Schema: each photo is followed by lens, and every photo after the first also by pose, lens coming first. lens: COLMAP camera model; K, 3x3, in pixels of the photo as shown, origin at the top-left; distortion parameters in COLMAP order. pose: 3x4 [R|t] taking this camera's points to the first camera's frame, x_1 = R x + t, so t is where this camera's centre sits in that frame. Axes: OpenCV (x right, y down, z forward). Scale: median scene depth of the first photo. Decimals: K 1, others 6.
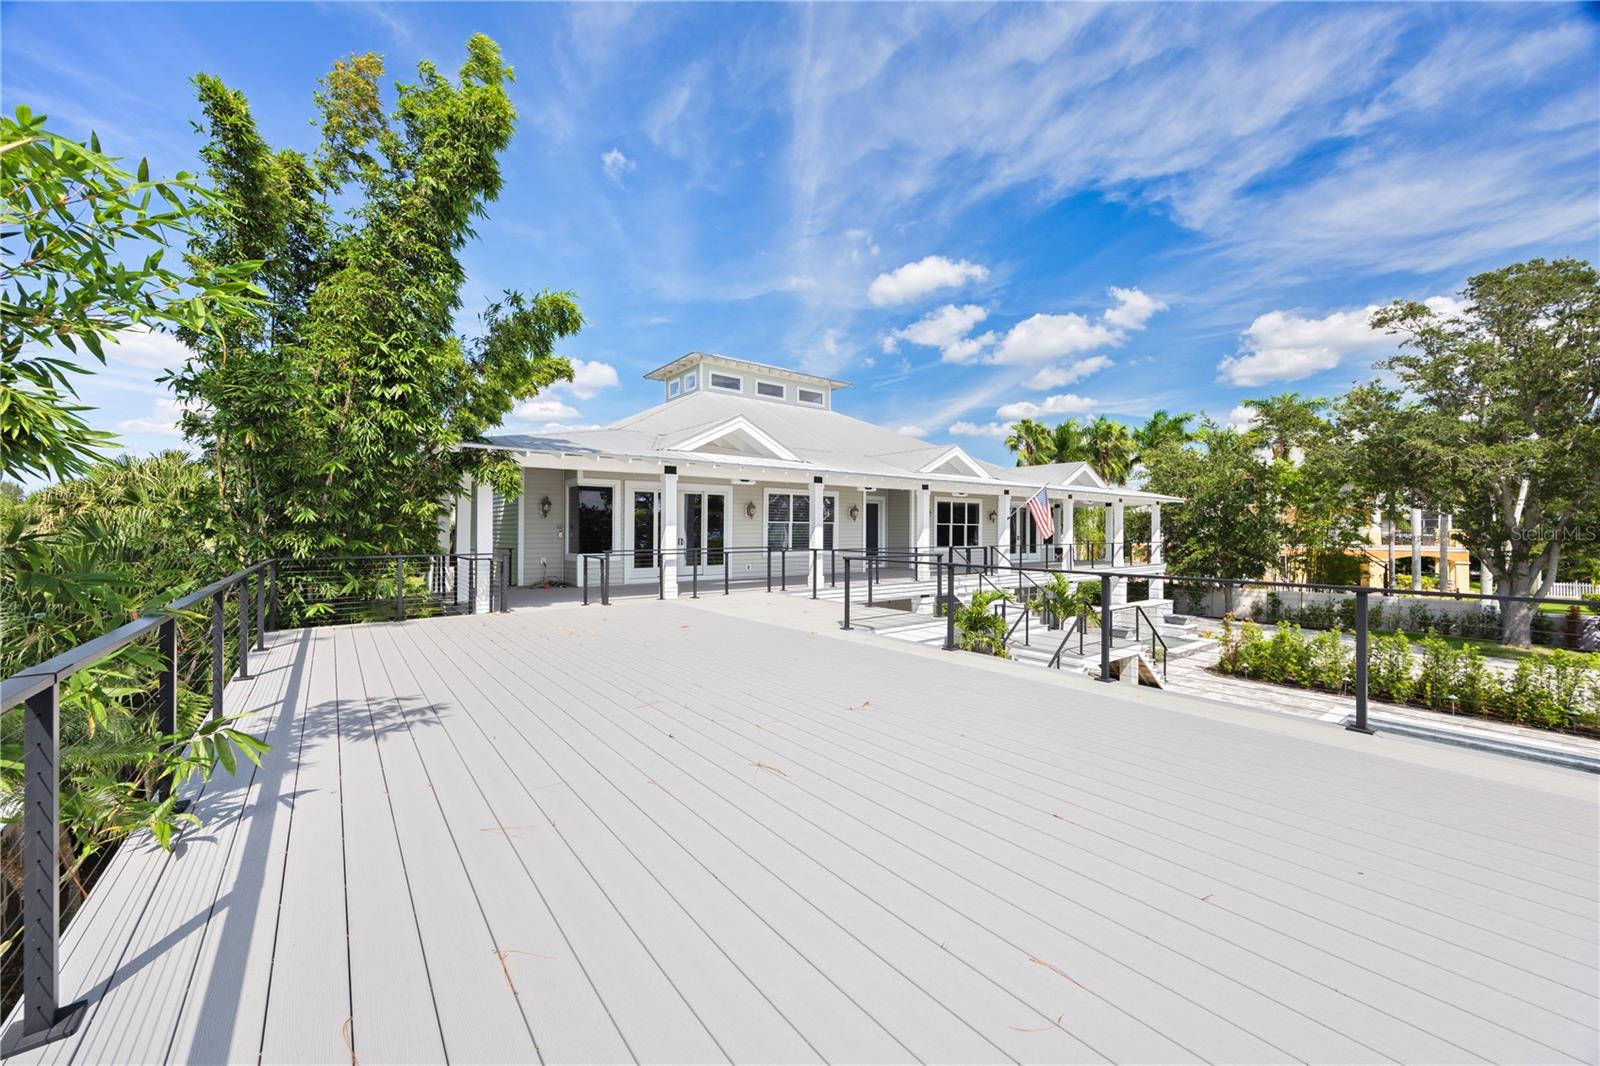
lens RADIAL K [[612.1, 0, 800.6], [0, 612.1, 526.1], [0, 0, 1]] dist [-0.001436, 0.000462]
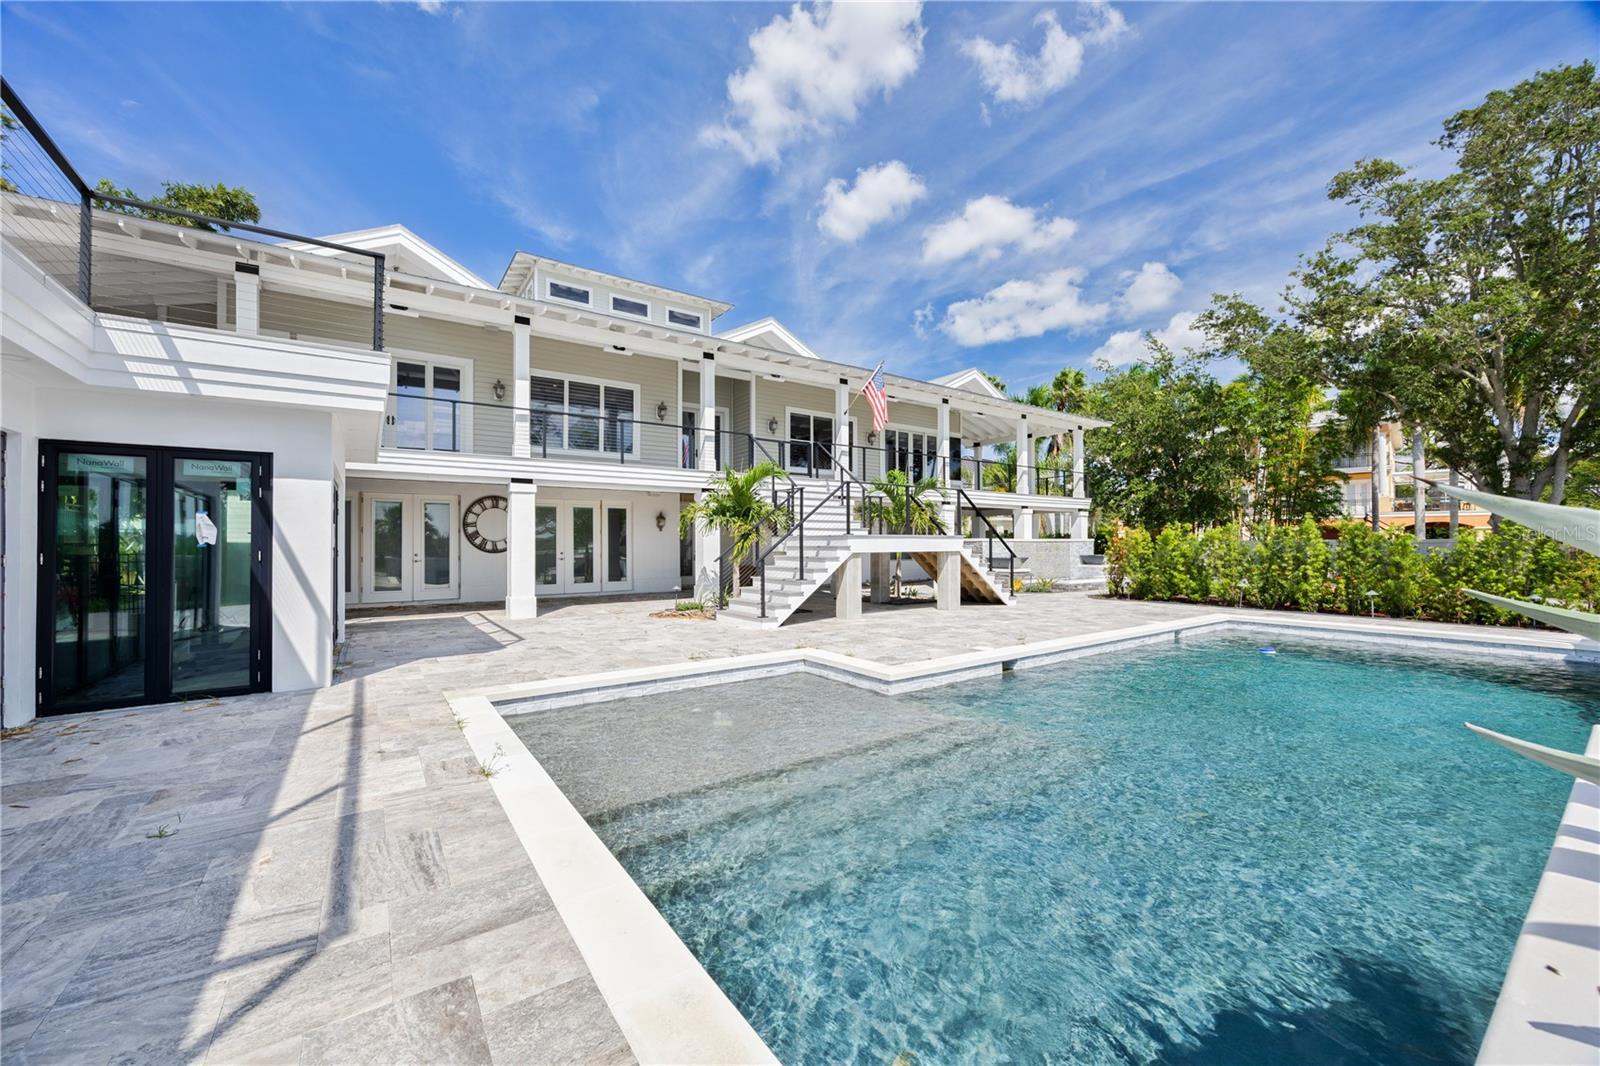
lens RADIAL K [[622.5, 0, 802.2], [0, 622.5, 543.0], [0, 0, 1]] dist [-0.000490, -0.000668]
pose [[0.999304, -0.008029, -0.036421, 0.275243], [0.007946, 0.999965, -0.002445, 0.142467], [0.036439, 0.002154, 0.999334, 0.155869]]
